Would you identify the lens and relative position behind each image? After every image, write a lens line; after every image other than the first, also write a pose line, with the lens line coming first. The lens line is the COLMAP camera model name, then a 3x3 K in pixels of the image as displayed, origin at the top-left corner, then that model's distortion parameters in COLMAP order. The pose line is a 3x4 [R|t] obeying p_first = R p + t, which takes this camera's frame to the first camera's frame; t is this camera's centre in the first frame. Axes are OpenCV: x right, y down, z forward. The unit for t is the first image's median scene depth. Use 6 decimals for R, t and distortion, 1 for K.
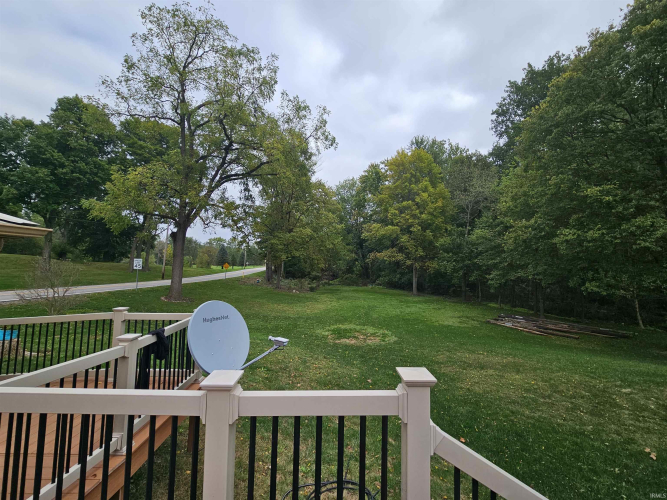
lens RADIAL K [[274.2, 0, 332.3], [0, 274.2, 247.5], [0, 0, 1]] dist [-0.001994, -0.000989]
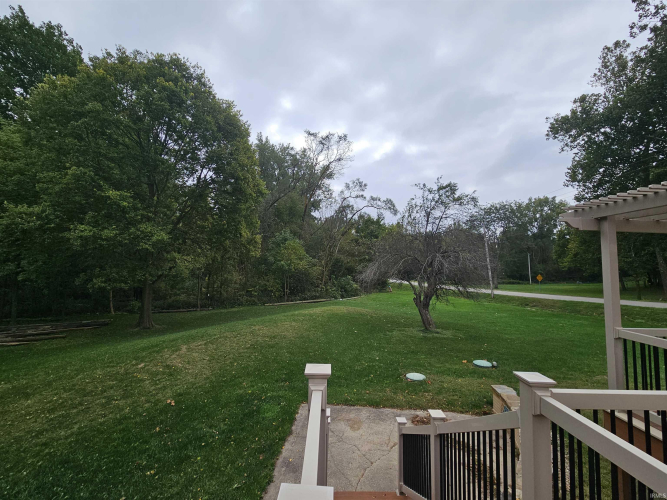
lens RADIAL K [[273.6, 0, 330.3], [0, 273.6, 249.1], [0, 0, 1]] dist [0.001598, -0.000336]
pose [[0.013968, 0.050954, 0.998603, -0.133480], [-0.077290, 0.995768, -0.049728, -0.001968], [-0.996911, -0.076487, 0.017847, 0.137945]]
